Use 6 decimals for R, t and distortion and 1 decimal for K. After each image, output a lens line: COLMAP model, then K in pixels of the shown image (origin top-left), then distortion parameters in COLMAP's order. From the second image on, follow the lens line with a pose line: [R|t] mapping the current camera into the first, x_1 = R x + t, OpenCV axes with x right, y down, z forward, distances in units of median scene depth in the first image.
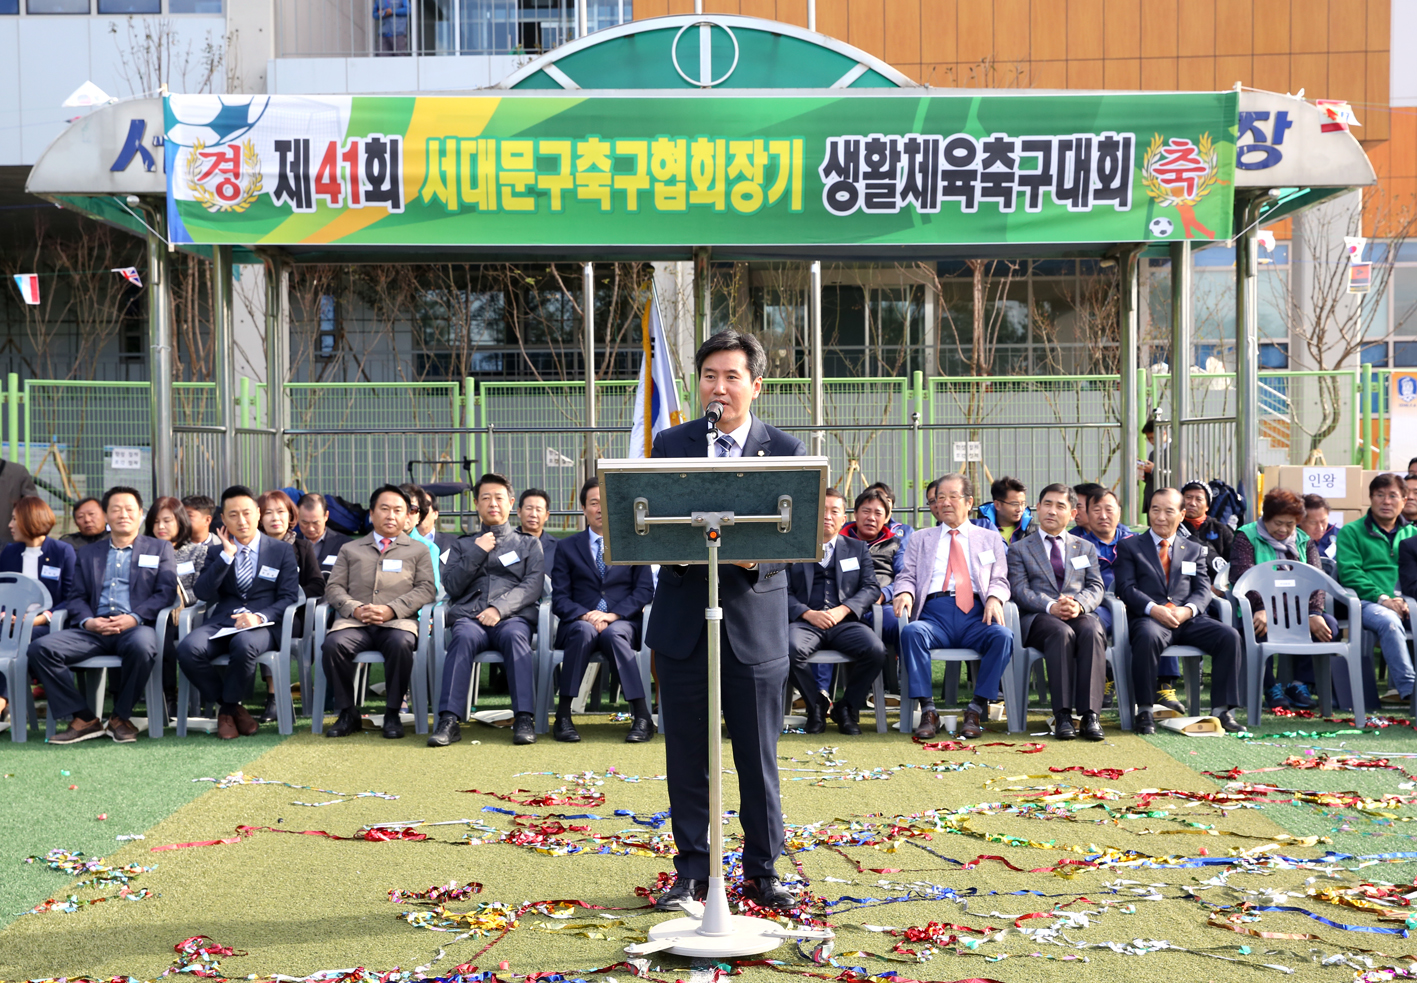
lens RADIAL K [[1890.2, 0, 694.3], [0, 1890.2, 488.9], [0, 0, 1]] dist [0.066479, 0.000000]
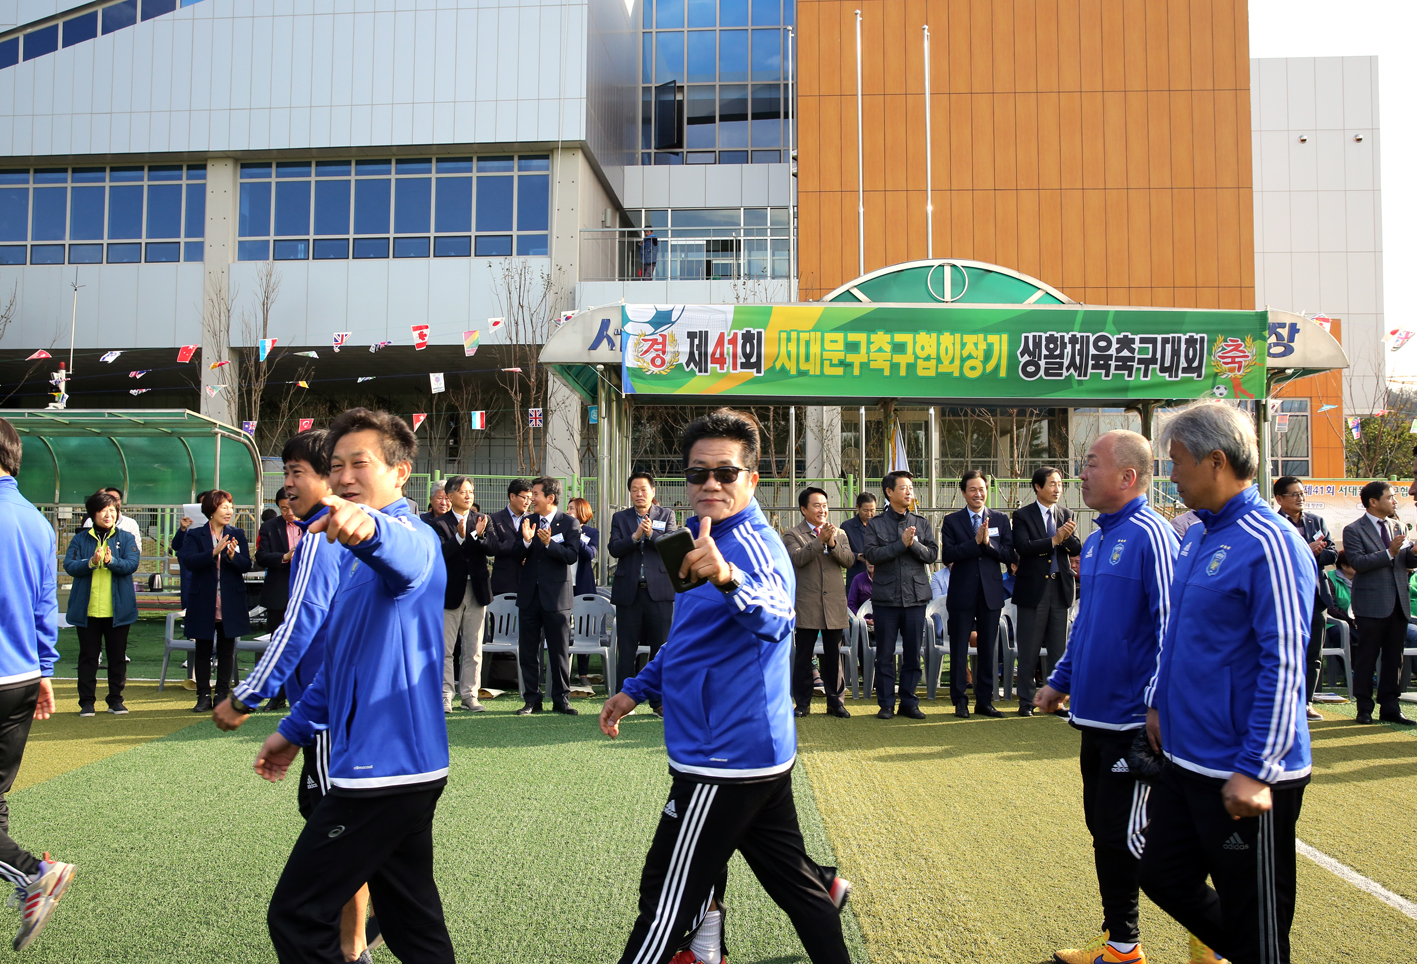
lens RADIAL K [[1162.1, 0, 683.6], [0, 1162.1, 484.3], [0, 0, 1]] dist [-0.040590, 0.006682]
pose [[0.999801, 0.012663, -0.015434, -0.206192], [-0.013430, 0.998624, -0.050694, -0.000436], [0.014771, 0.050891, 0.998595, 0.003230]]
